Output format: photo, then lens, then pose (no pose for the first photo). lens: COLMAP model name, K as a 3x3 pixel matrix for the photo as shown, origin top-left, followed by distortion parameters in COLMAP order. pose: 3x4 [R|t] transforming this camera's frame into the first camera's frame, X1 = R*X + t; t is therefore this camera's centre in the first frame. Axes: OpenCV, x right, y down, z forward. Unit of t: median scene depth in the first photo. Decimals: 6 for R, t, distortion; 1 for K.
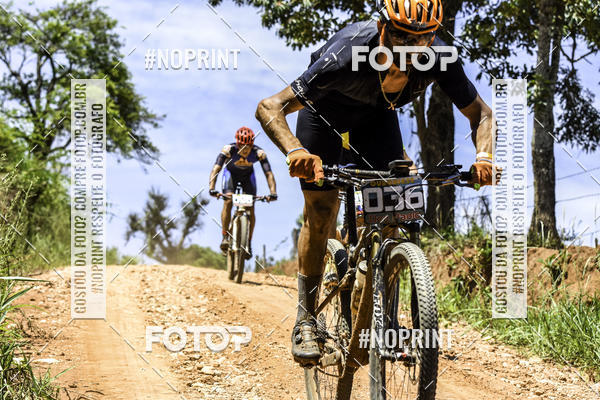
lens RADIAL K [[3127.0, 0, 248.9], [0, 3127.0, 198.9], [0, 0, 1]] dist [-0.009686, 14.570675]
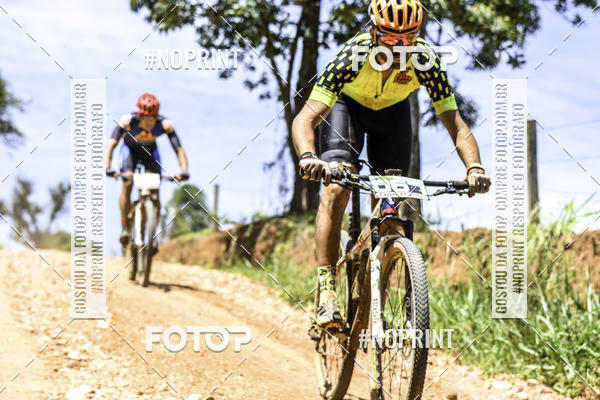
lens RADIAL K [[4269.0, 0, 277.8], [0, 4269.0, 129.7], [0, 0, 1]] dist [0.390536, 15.267186]
pose [[0.999750, -0.002353, 0.022233, 0.021392], [0.002597, 0.999937, -0.010921, -0.002294], [-0.022206, 0.010976, 0.999693, -0.365517]]
